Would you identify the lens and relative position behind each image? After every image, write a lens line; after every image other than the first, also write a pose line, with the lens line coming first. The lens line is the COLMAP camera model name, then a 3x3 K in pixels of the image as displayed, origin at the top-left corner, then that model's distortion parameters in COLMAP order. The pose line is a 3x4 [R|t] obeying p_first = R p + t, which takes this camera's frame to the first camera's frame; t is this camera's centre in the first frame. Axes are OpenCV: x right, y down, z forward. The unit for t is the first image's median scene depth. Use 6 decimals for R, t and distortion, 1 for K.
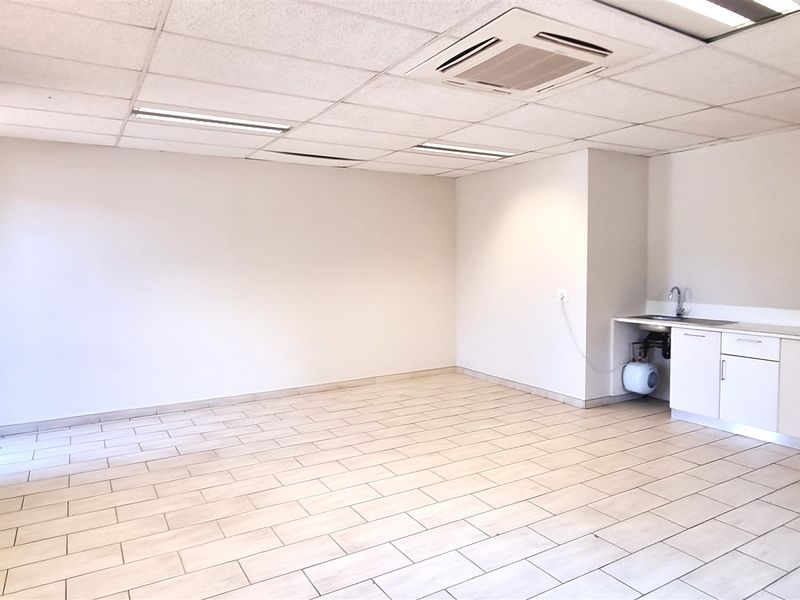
lens RADIAL K [[541.7, 0, 393.9], [0, 541.7, 298.4], [0, 0, 1]] dist [0.008526, 0.000592]
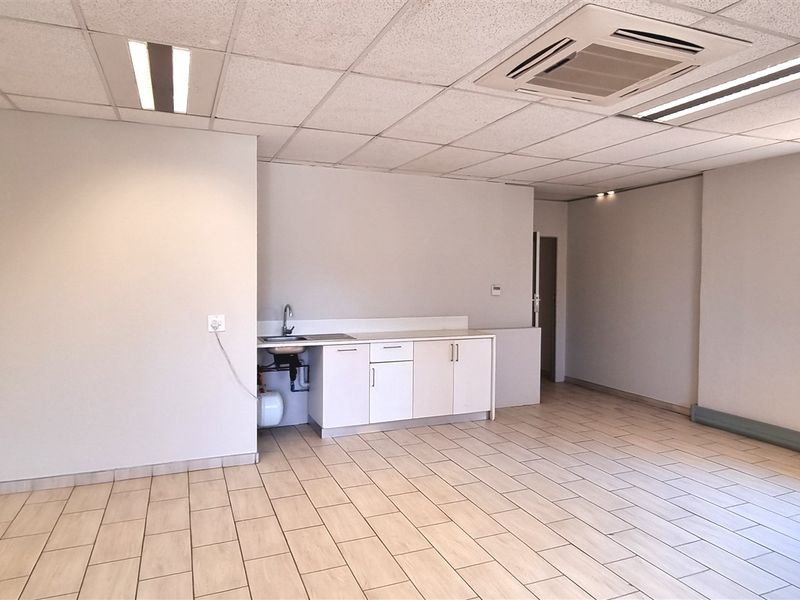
lens RADIAL K [[541.7, 0, 412.2], [0, 541.7, 297.3], [0, 0, 1]] dist [0.008526, 0.000592]
pose [[0.127256, -0.030505, 0.991401, -0.501451], [0.056304, 0.998137, 0.023486, -0.055694], [-0.990271, 0.052831, 0.128736, 0.835262]]
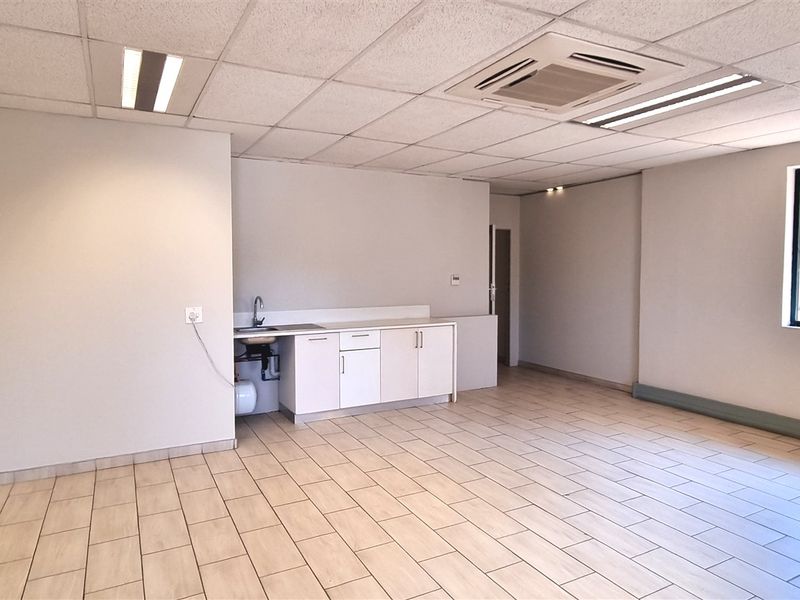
lens RADIAL K [[541.7, 0, 411.8], [0, 541.7, 298.4], [0, 0, 1]] dist [0.008526, 0.000592]
pose [[0.035115, -0.050867, 0.998088, -0.571574], [0.065710, 0.996660, 0.048482, -0.059573], [-0.997221, 0.063882, 0.038340, 0.866529]]
